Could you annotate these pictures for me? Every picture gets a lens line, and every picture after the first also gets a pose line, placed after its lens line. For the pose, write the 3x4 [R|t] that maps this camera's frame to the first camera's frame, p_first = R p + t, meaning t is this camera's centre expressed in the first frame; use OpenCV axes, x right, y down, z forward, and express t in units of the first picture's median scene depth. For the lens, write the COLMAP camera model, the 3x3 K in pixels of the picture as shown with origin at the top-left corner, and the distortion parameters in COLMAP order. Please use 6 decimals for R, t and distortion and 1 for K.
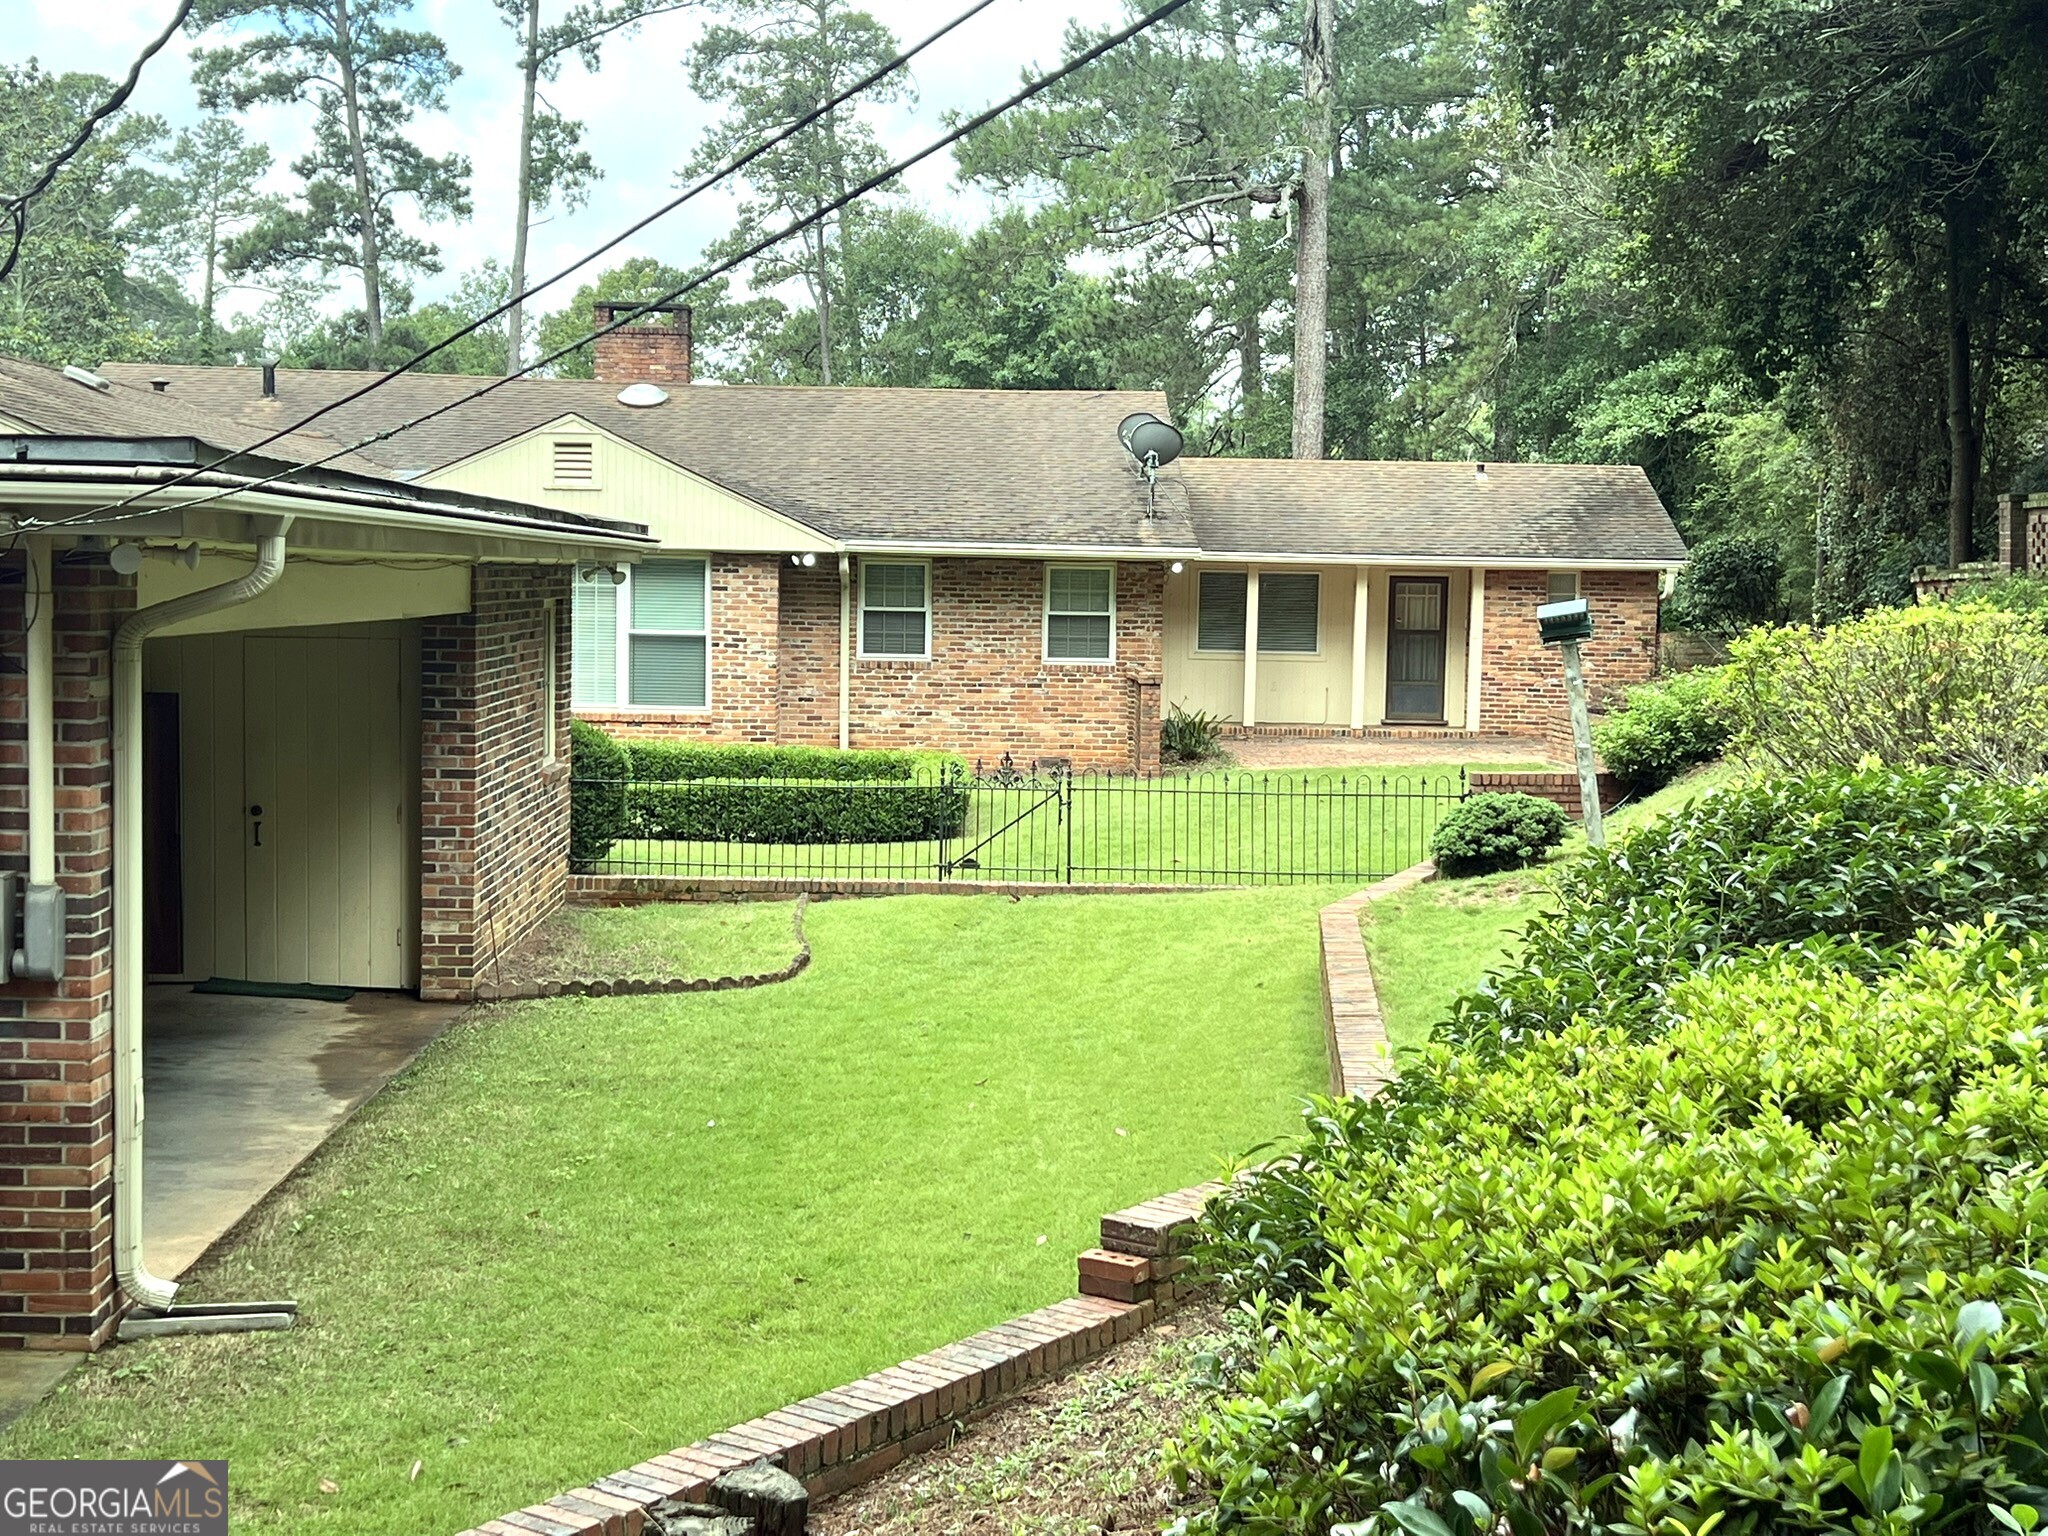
lens RADIAL K [[2689.4, 0, 1024.7], [0, 2689.4, 766.4], [0, 0, 1]] dist [-0.019801, 0.000000]
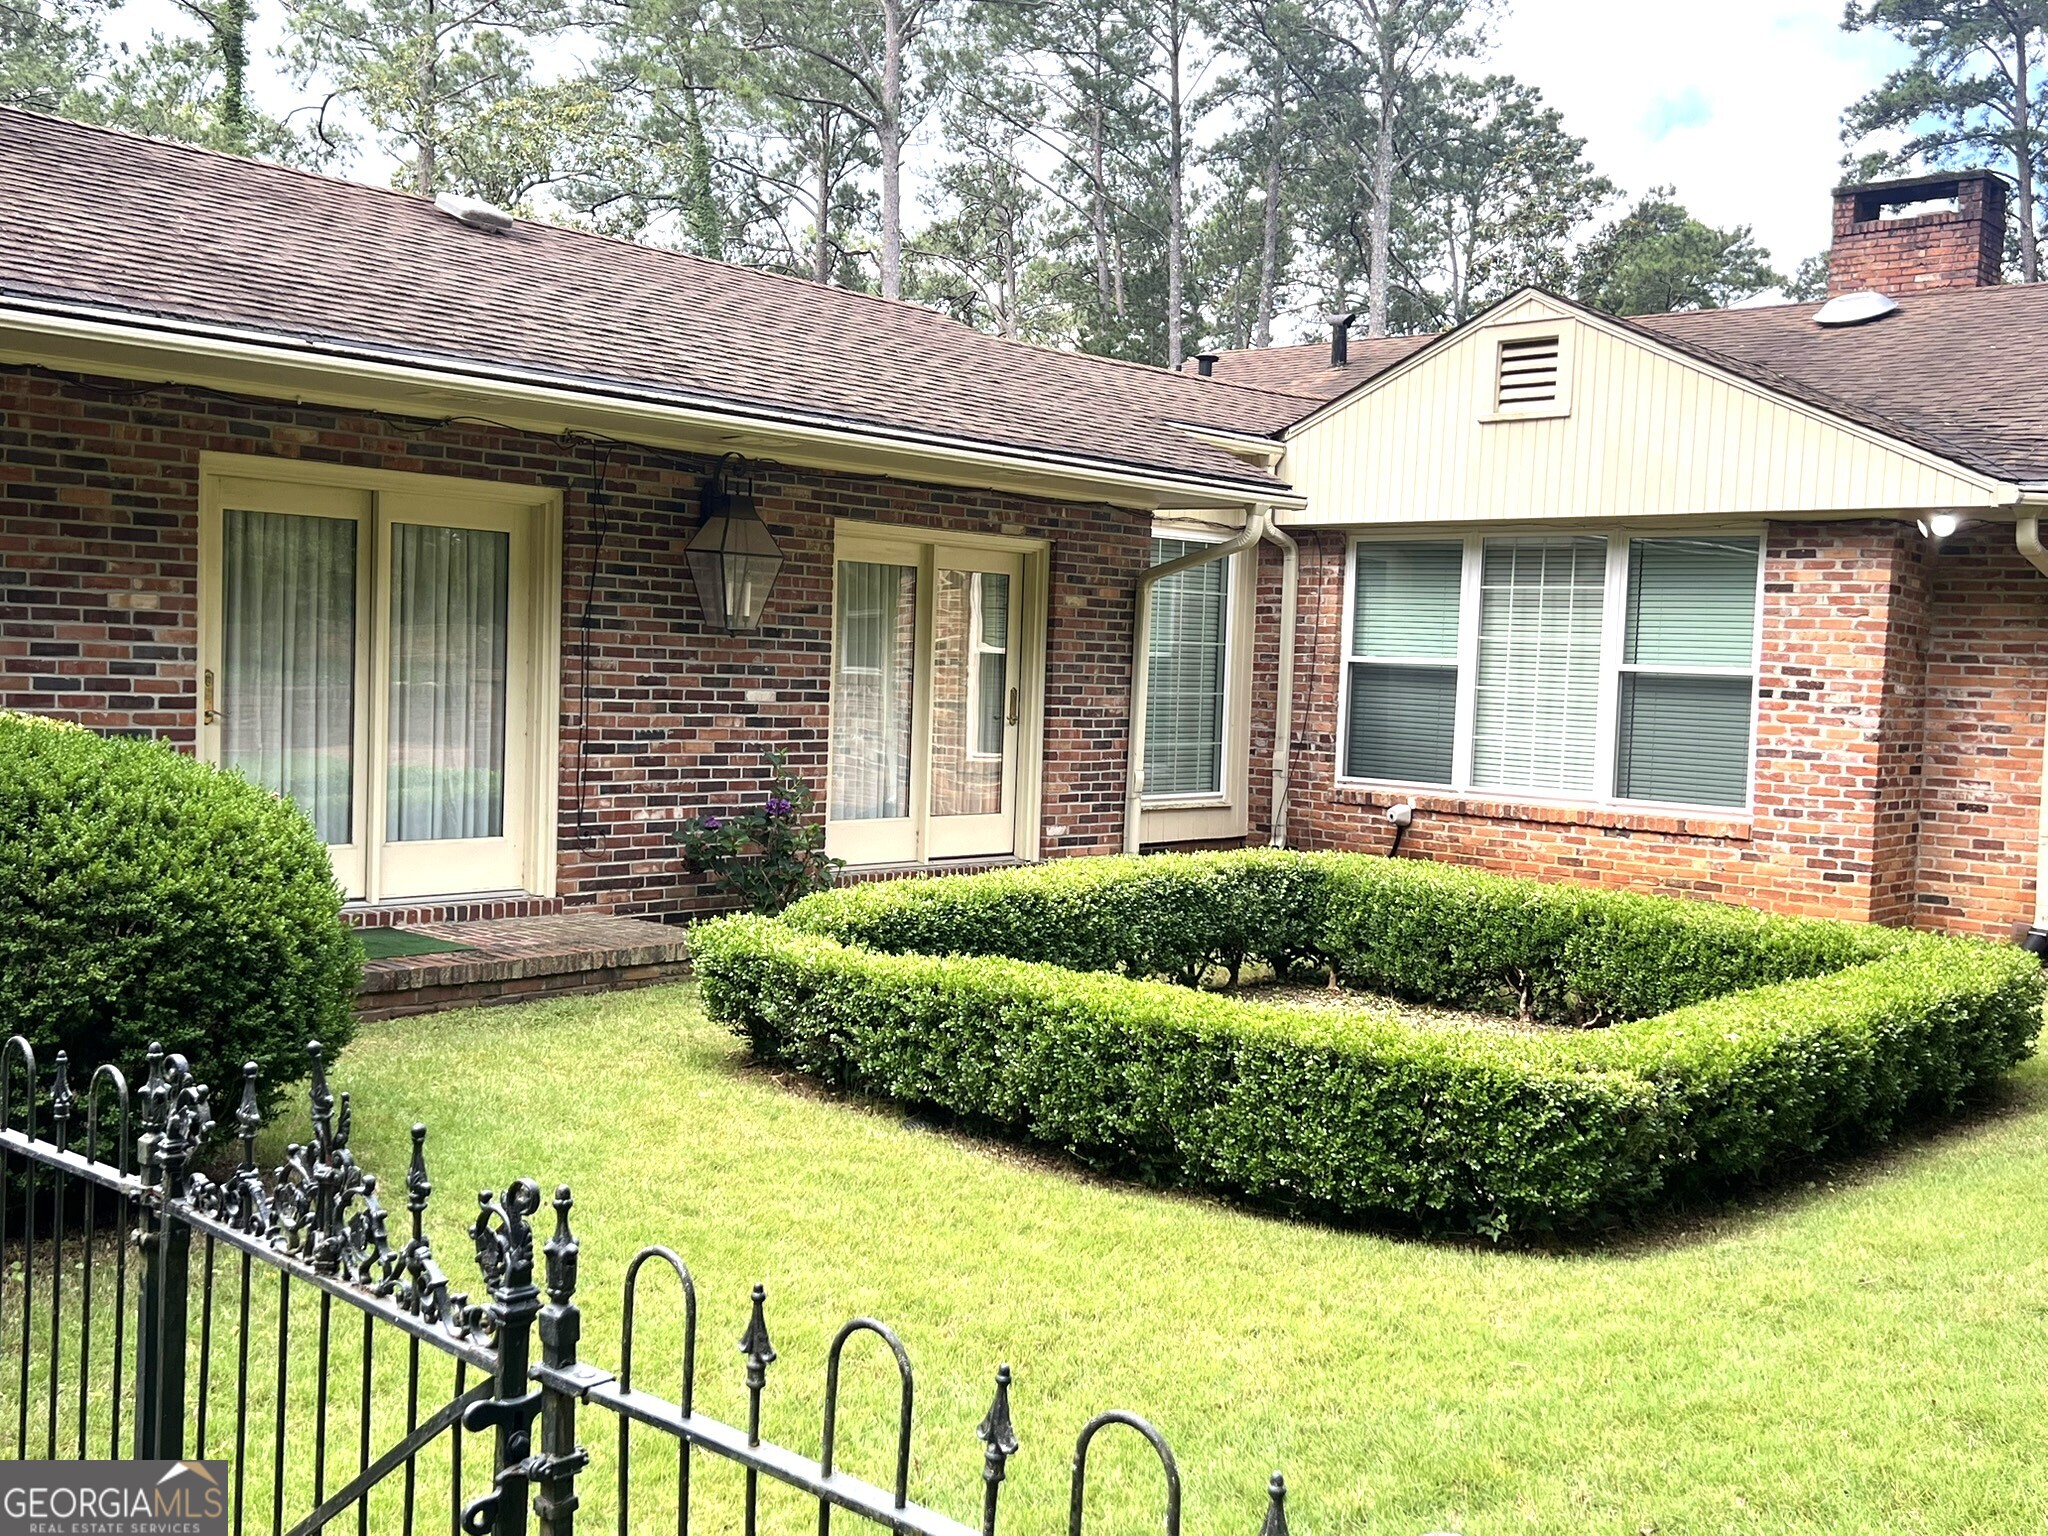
lens RADIAL K [[2076.6, 0, 1023.4], [0, 2076.6, 772.1], [0, 0, 1]] dist [0.006643, 0.000000]
pose [[0.708349, 0.041100, -0.704664, 0.072038], [-0.071654, 0.997333, -0.013858, -0.013397], [0.702216, 0.060308, 0.709405, 0.604013]]
